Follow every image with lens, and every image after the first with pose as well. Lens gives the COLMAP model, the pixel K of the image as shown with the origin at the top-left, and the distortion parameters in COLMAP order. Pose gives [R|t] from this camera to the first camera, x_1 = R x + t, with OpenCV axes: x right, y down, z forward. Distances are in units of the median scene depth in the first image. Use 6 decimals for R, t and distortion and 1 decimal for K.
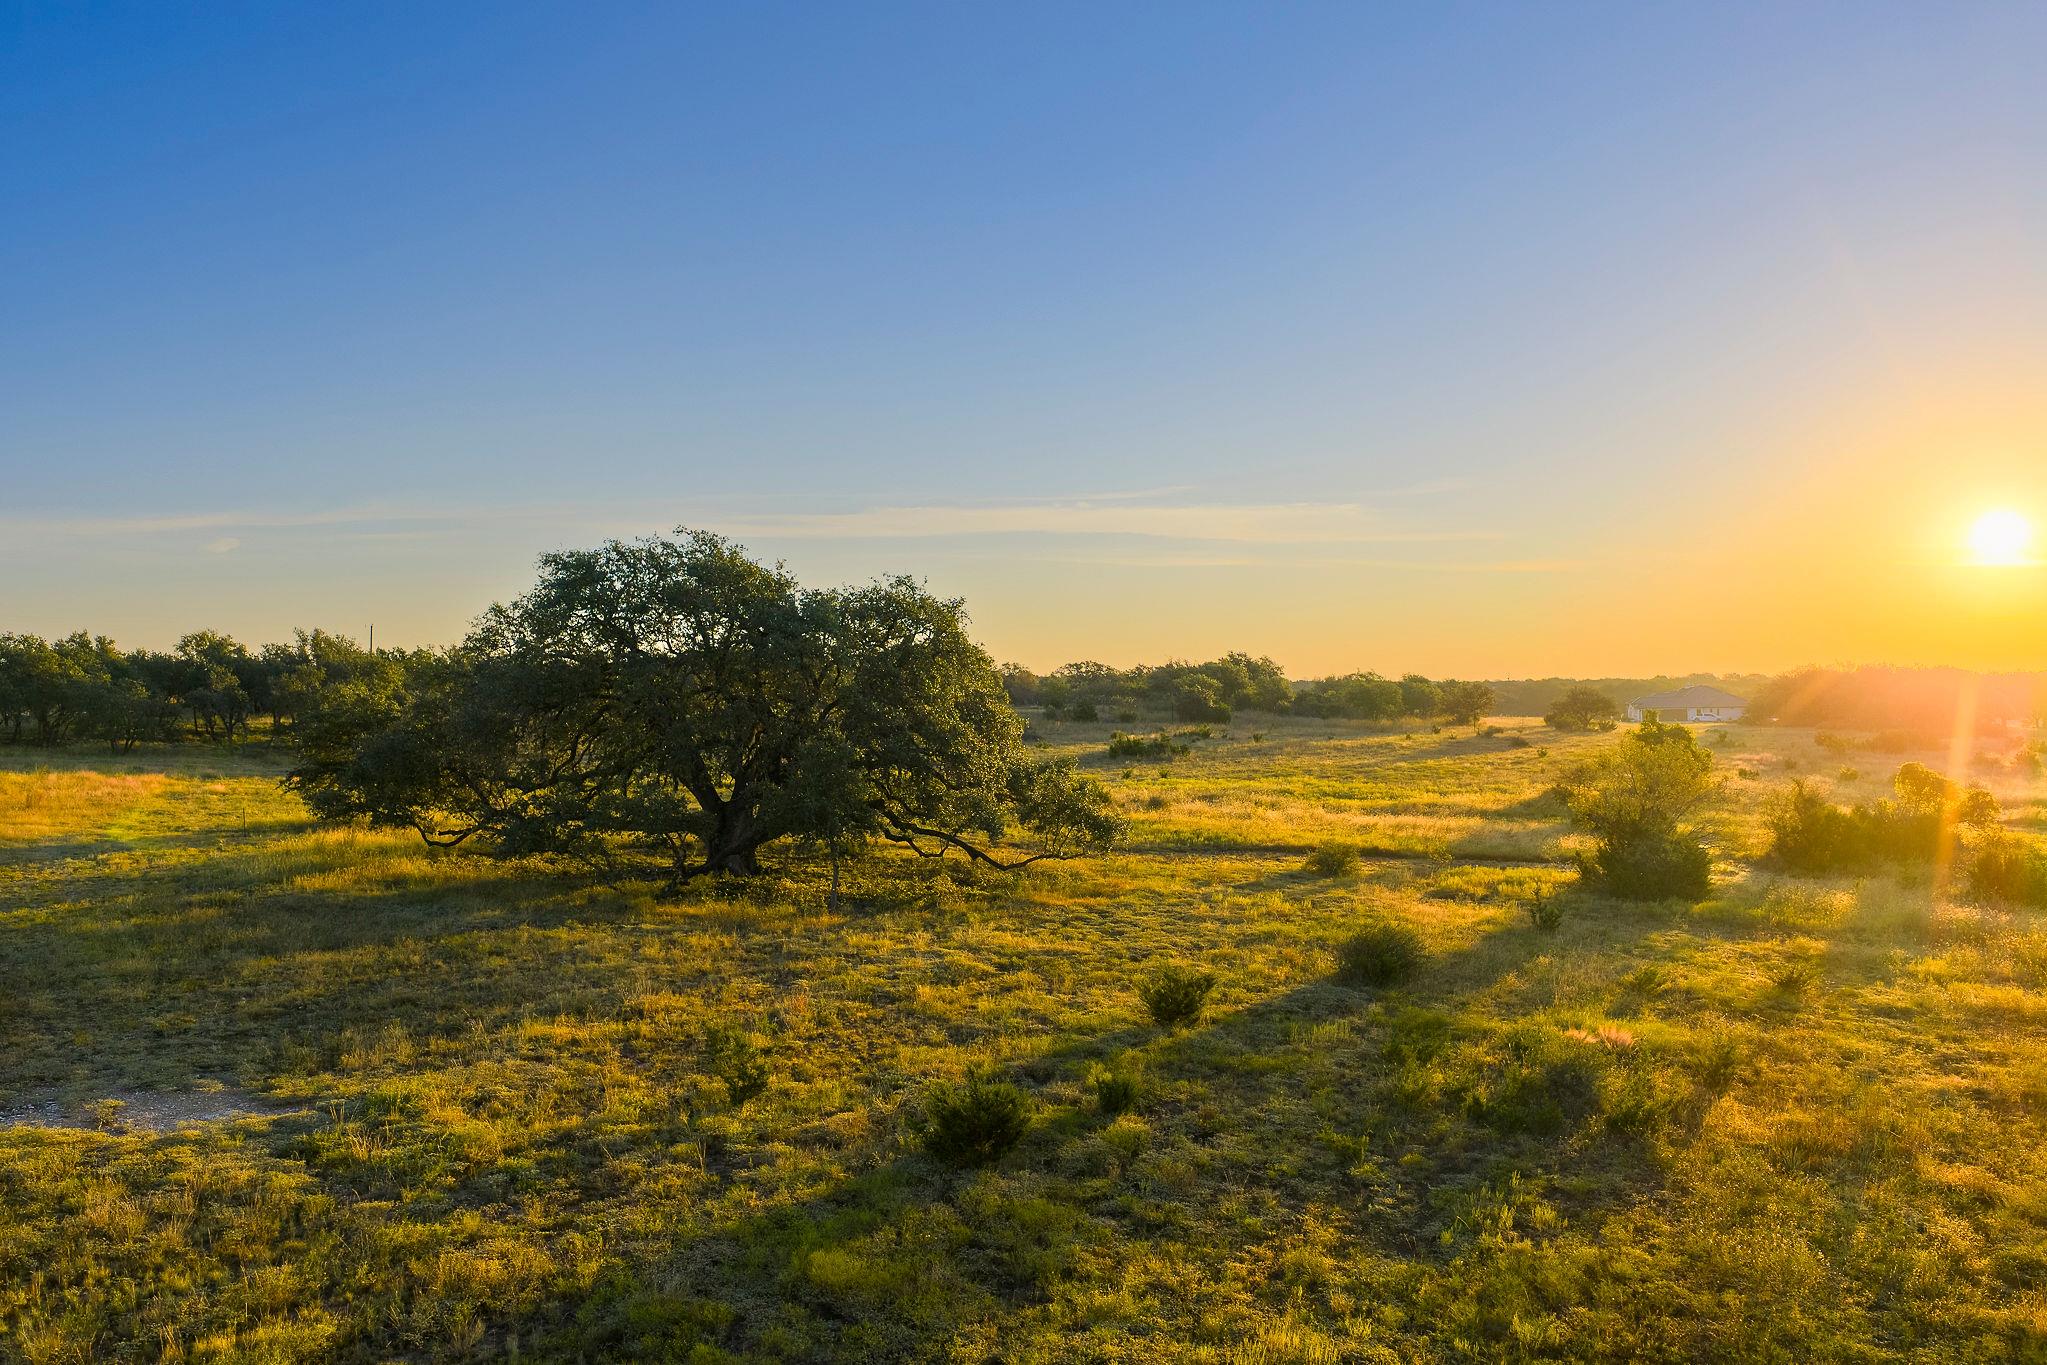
lens RADIAL K [[1699.6, 0, 1023.5], [0, 1699.6, 682.5], [0, 0, 1]] dist [0.005761, -0.009627]
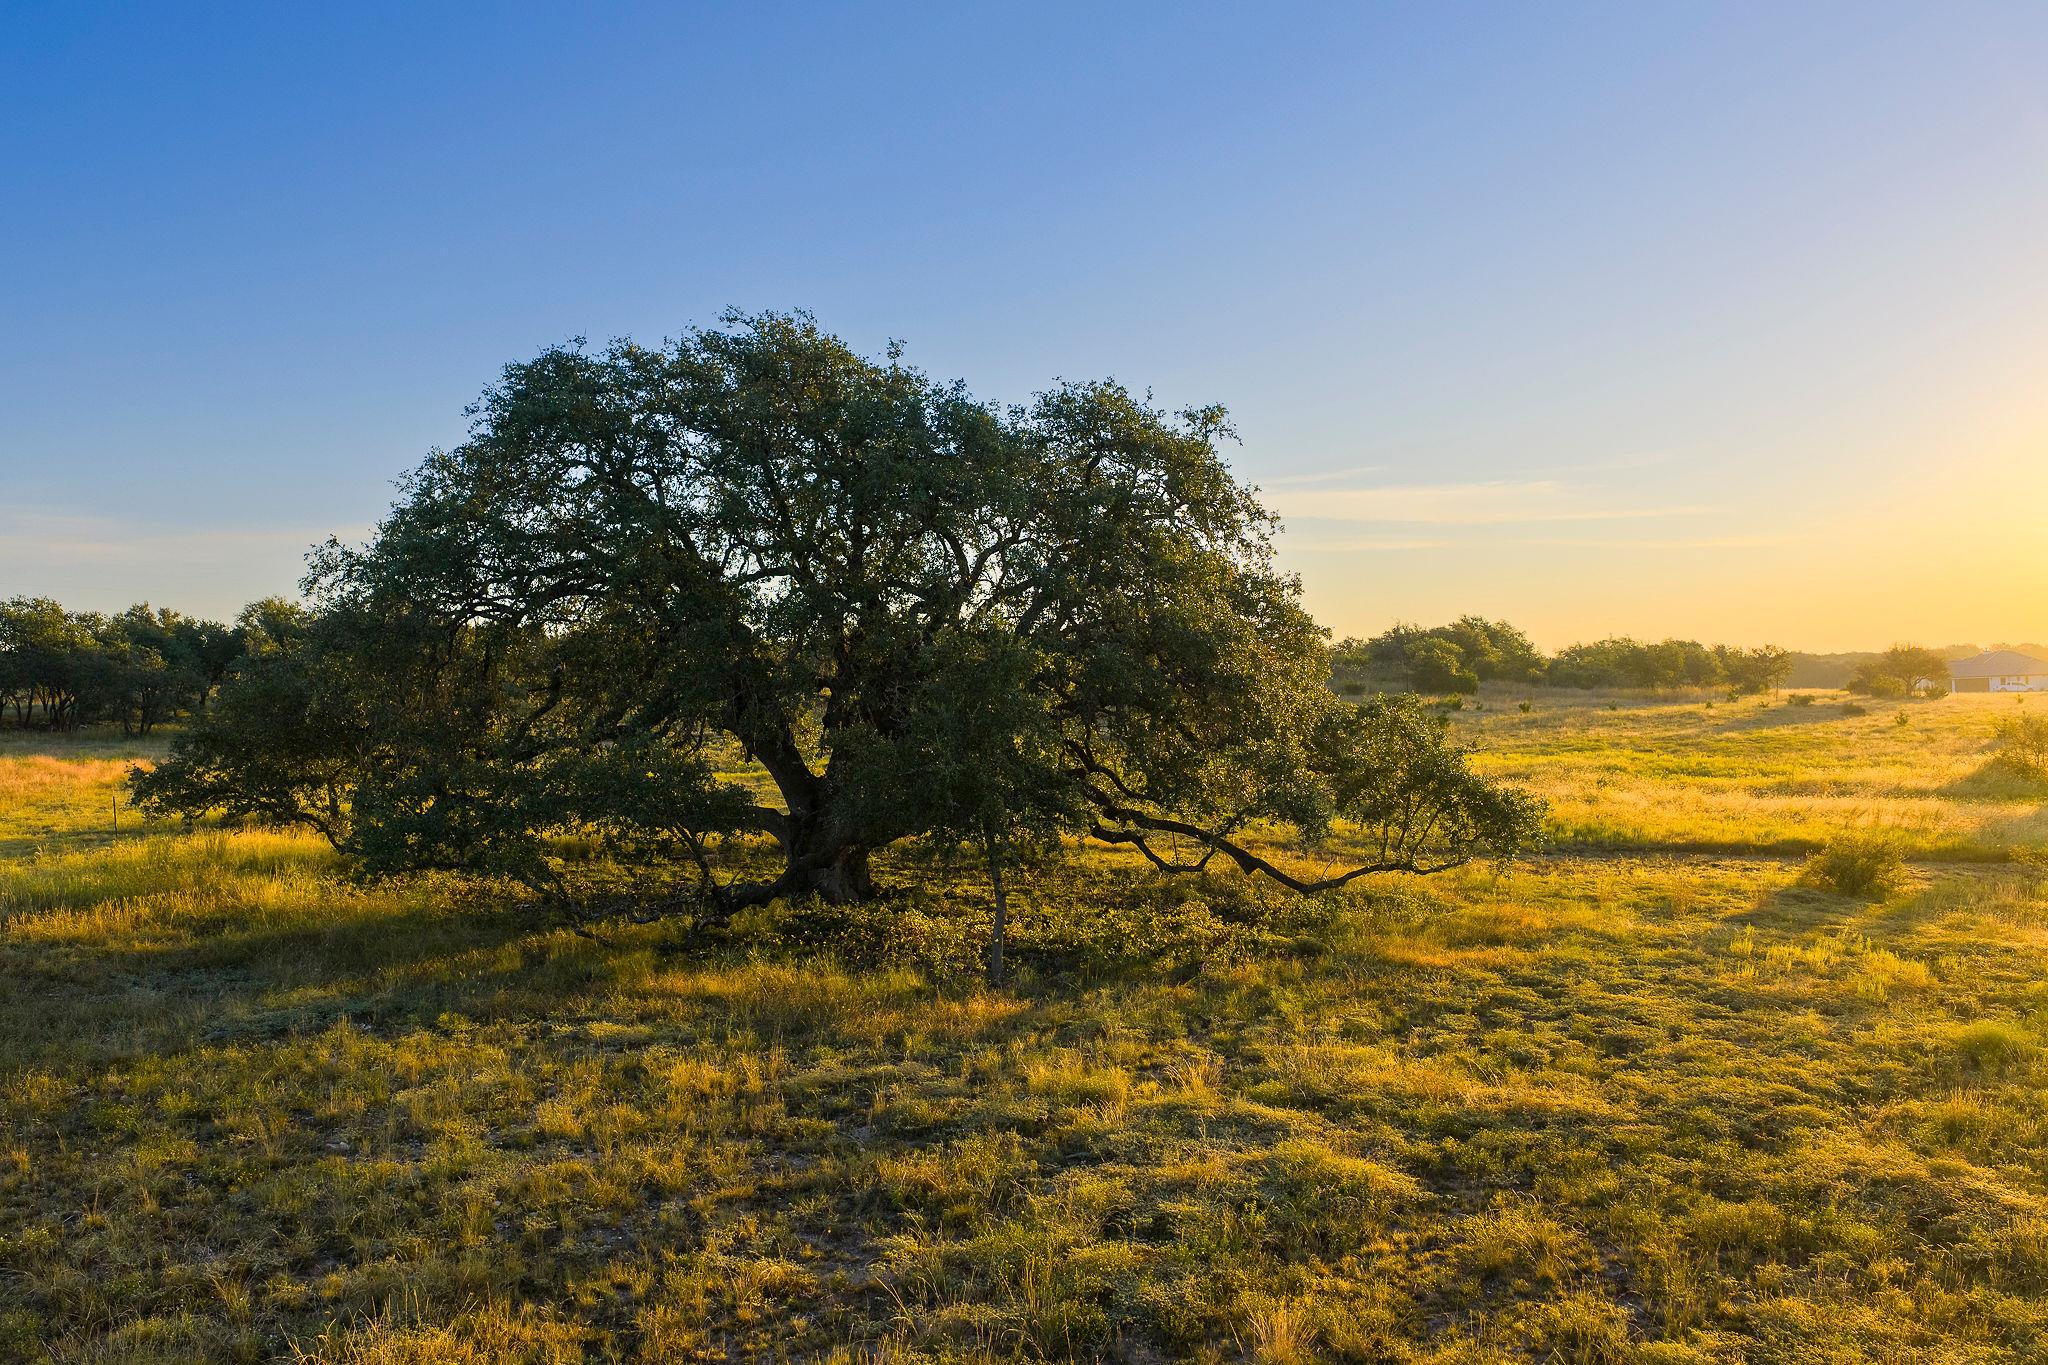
lens RADIAL K [[1700.4, 0, 1024.0], [0, 1700.4, 682.5], [0, 0, 1]] dist [0.005761, -0.009627]
pose [[0.994661, -0.016438, -0.101879, -0.044440], [0.016694, 0.999859, 0.001667, 0.039004], [0.101837, -0.003359, 0.994795, 0.433936]]
